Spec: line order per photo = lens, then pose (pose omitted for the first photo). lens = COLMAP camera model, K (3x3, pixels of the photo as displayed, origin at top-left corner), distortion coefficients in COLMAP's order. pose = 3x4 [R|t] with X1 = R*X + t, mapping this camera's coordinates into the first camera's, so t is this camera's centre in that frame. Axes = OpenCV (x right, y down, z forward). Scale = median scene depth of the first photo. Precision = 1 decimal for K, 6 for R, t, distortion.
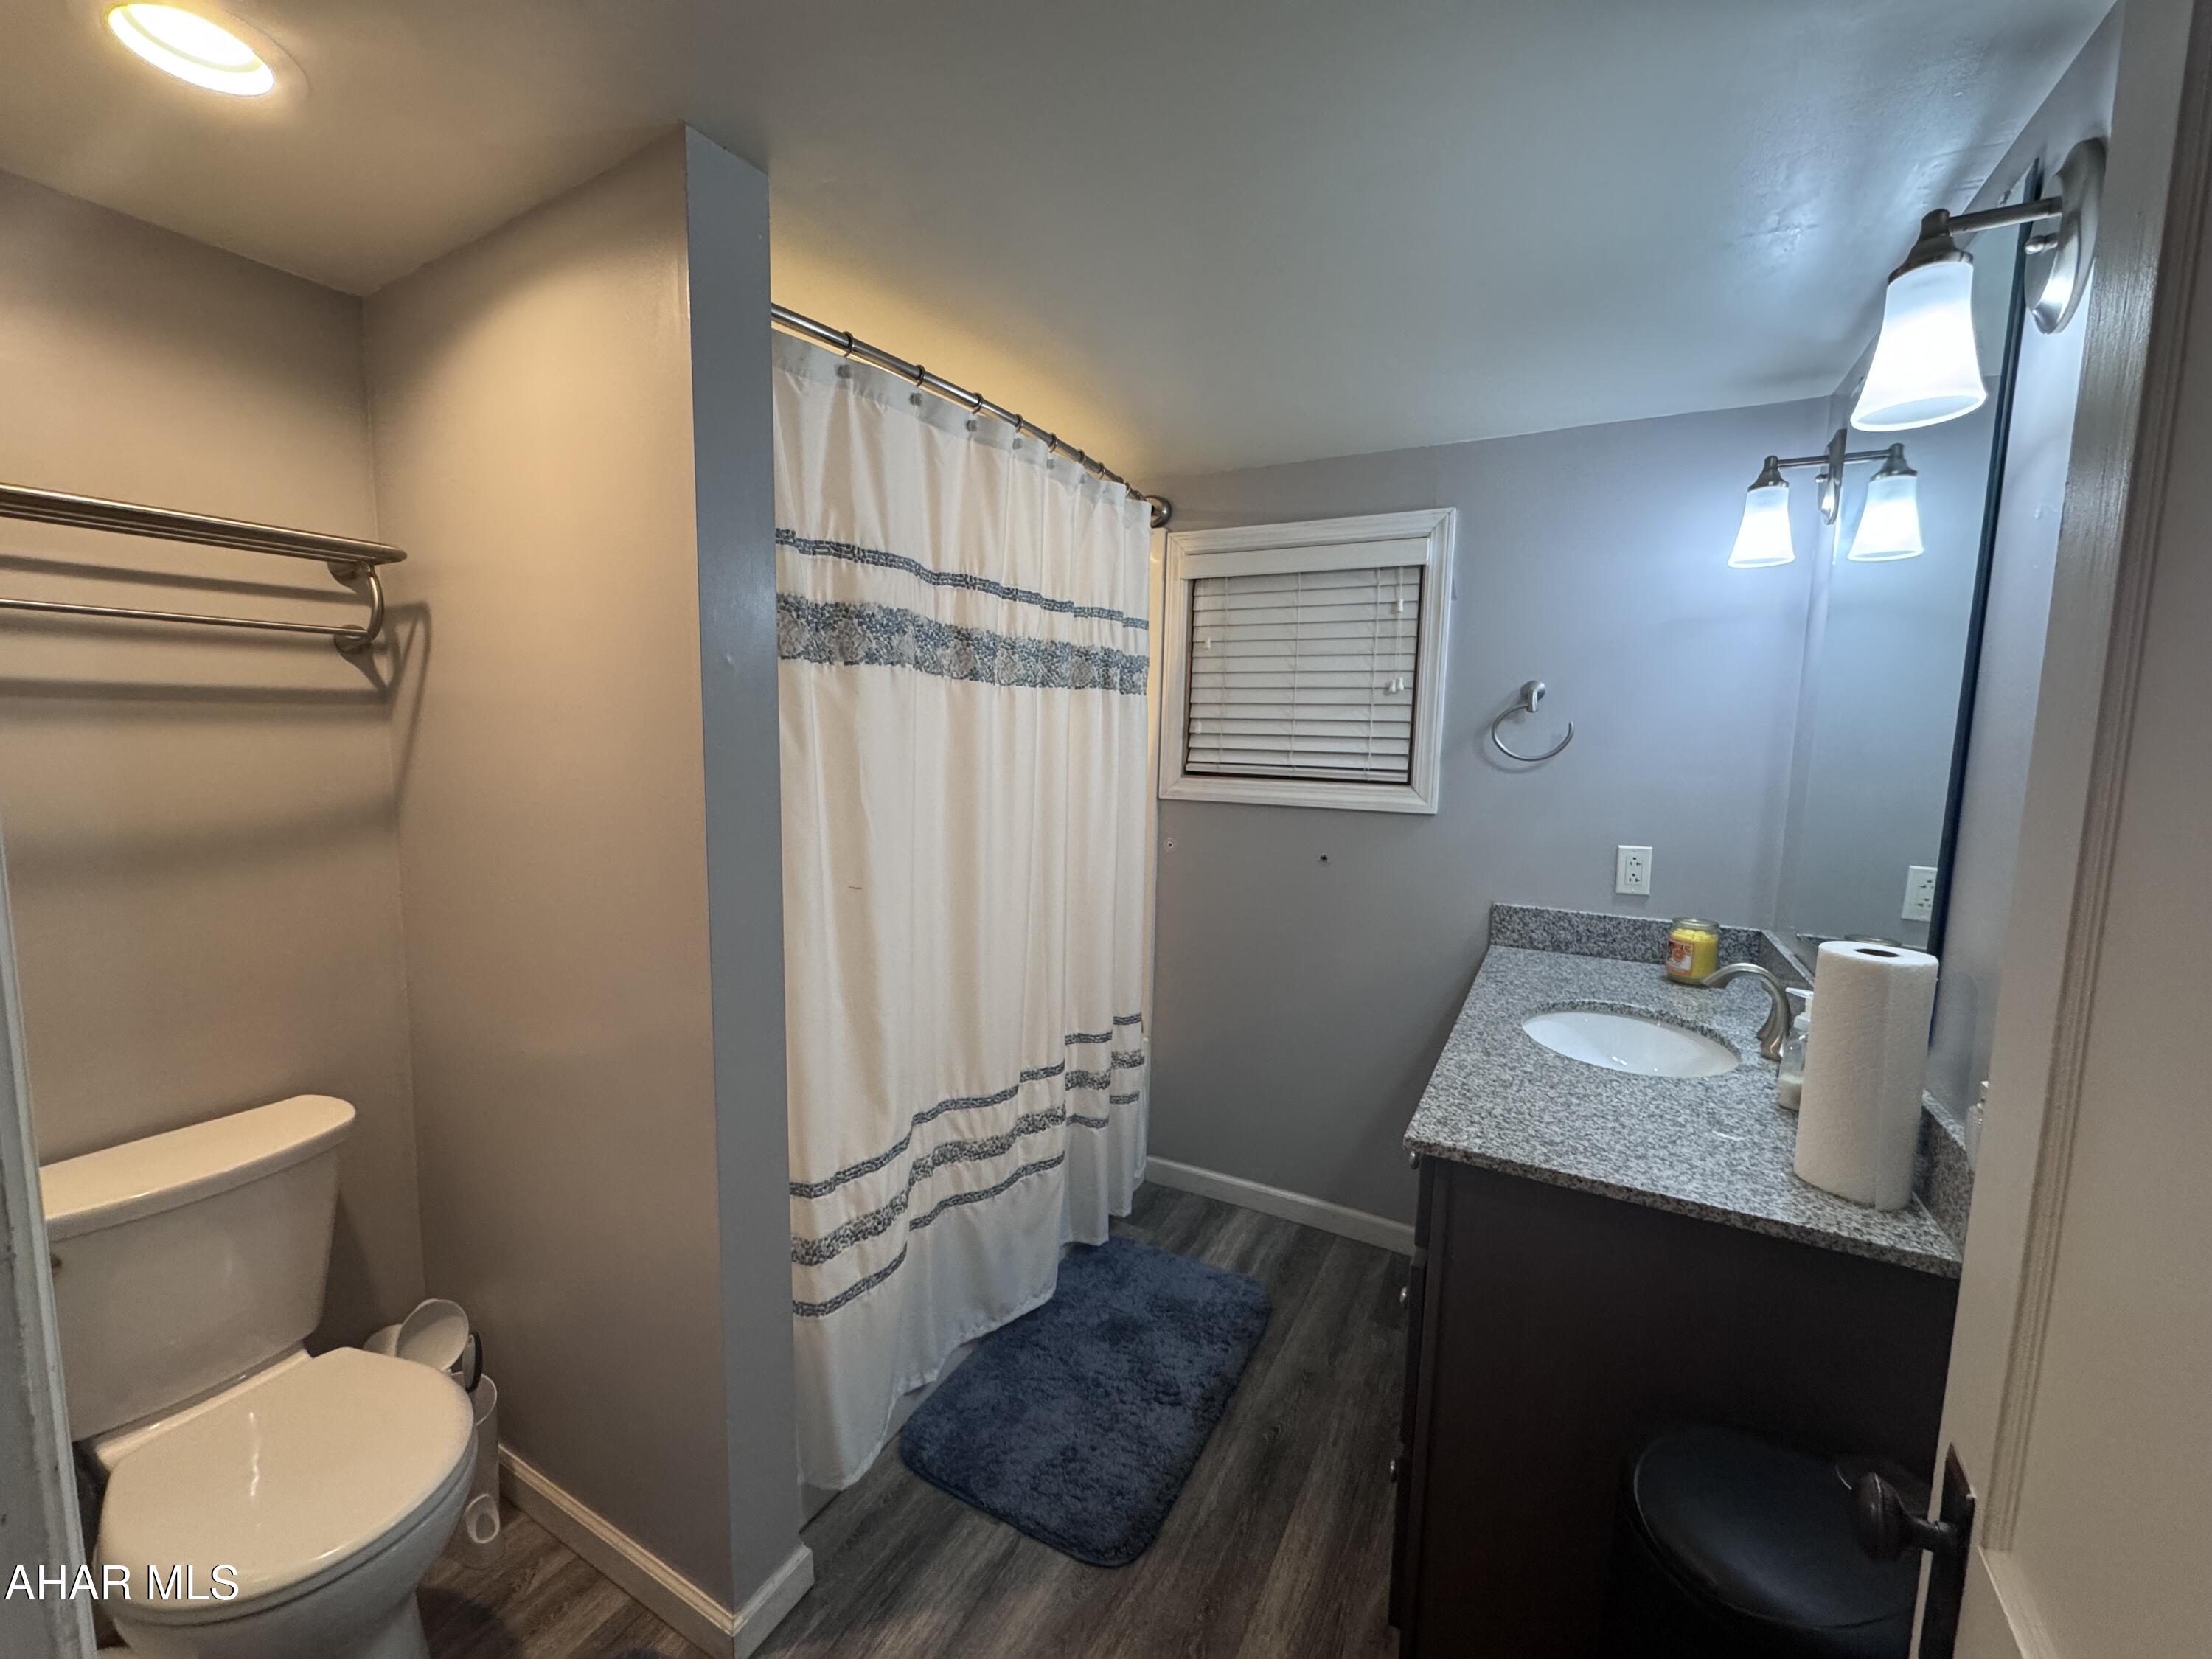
lens RADIAL K [[882.5, 0, 1106.0], [0, 882.5, 829.5], [0, 0, 1]] dist [-0.002403, -0.000194]
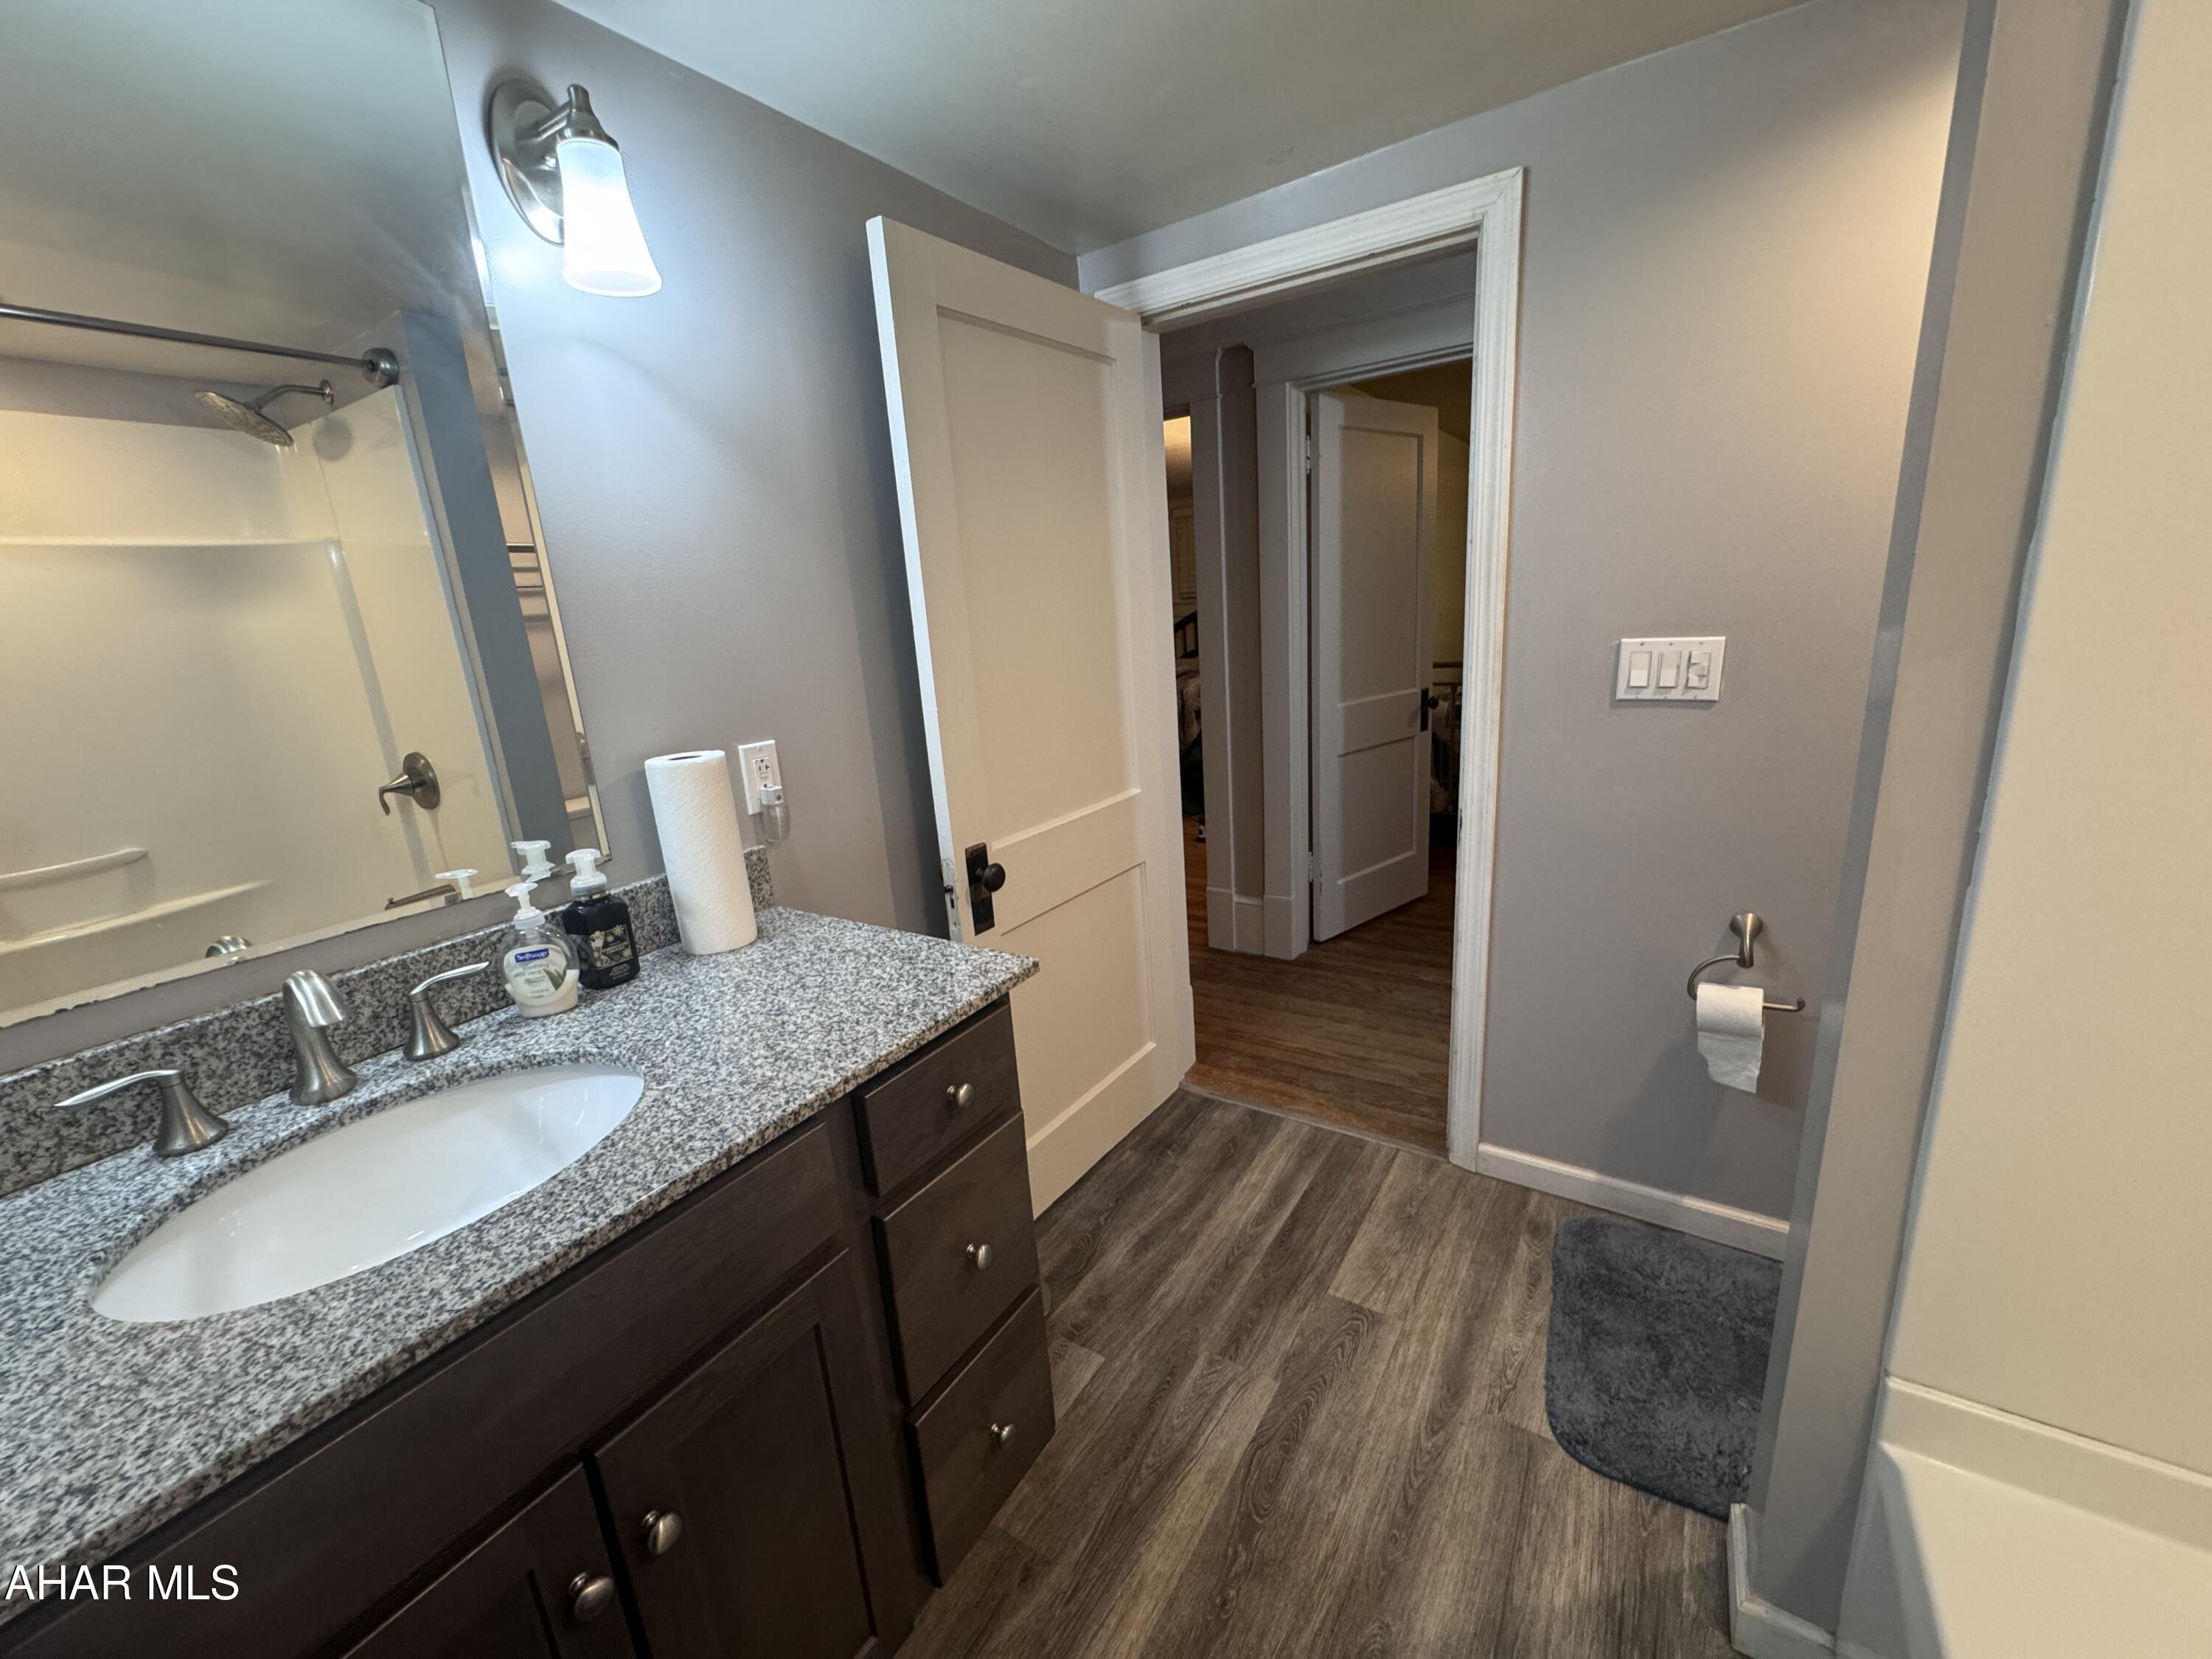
lens RADIAL K [[883.2, 0, 1106.0], [0, 883.2, 829.5], [0, 0, 1]] dist [-0.005356, 0.000018]
pose [[-0.996089, 0.024014, 0.085026, 0.127836], [0.053501, 0.929798, 0.364161, -0.118755], [-0.070312, 0.367285, -0.927447, 1.410197]]
